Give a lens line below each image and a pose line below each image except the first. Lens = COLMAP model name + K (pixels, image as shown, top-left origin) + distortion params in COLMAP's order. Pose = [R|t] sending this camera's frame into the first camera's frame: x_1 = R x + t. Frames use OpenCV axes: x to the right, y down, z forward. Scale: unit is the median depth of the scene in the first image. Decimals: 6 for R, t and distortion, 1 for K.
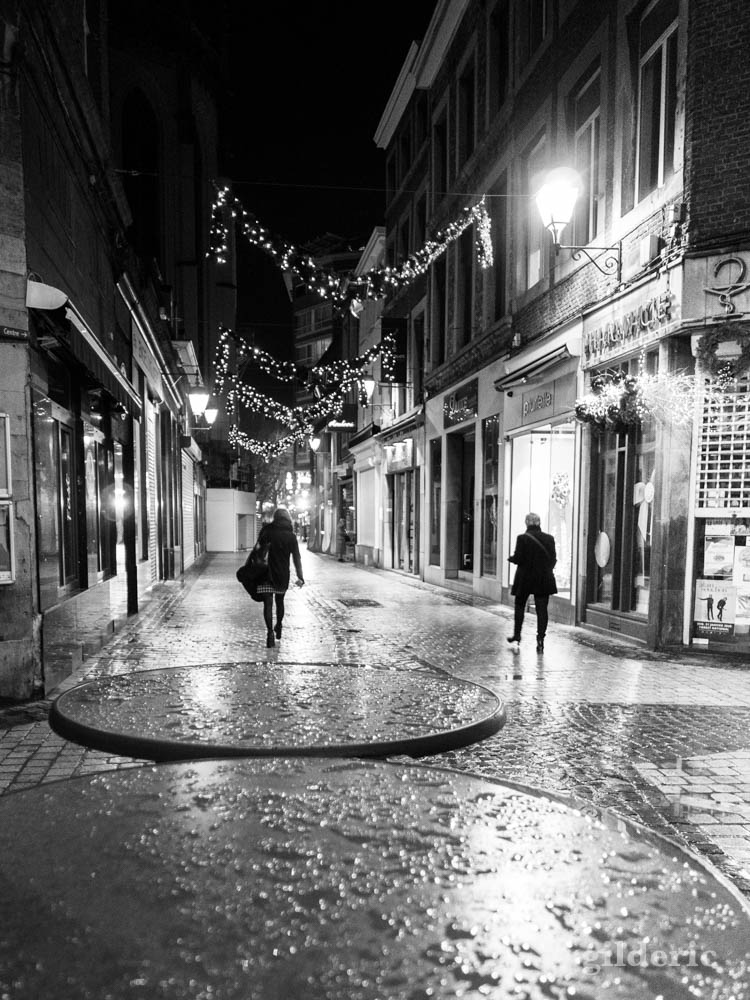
lens RADIAL K [[699.7, 0, 376.2], [0, 699.7, 498.8], [0, 0, 1]] dist [0.059477, 0.001261]
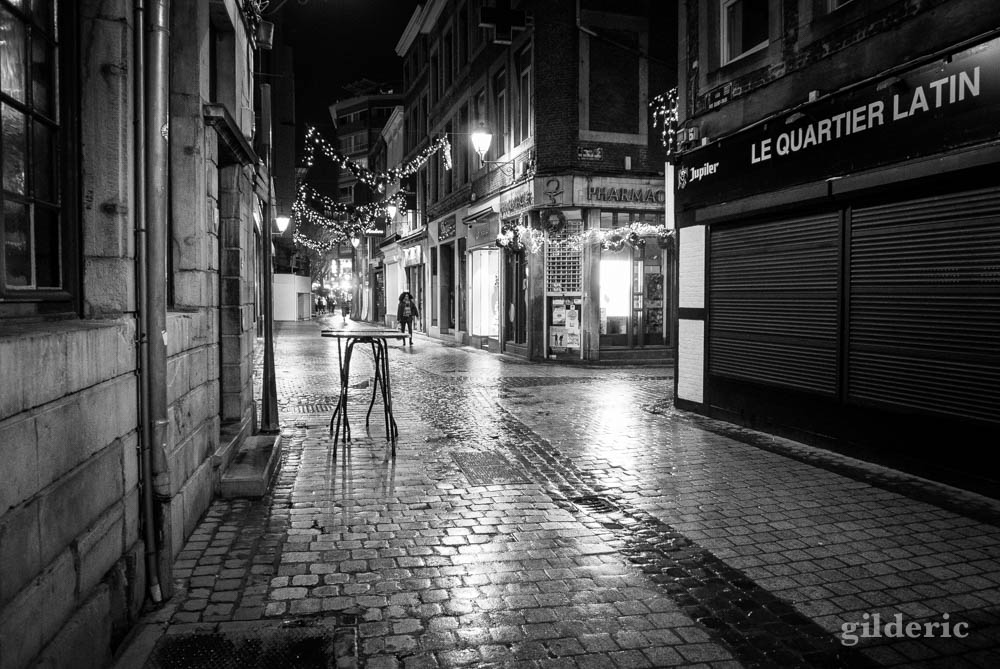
lens RADIAL K [[706.3, 0, 515.0], [0, 706.3, 311.9], [0, 0, 1]] dist [-0.018097, 0.001552]
pose [[0.989861, -0.004276, 0.141977, 0.043926], [-0.003163, 0.998636, 0.052124, -0.025137], [-0.142006, -0.052044, 0.988497, -0.735615]]
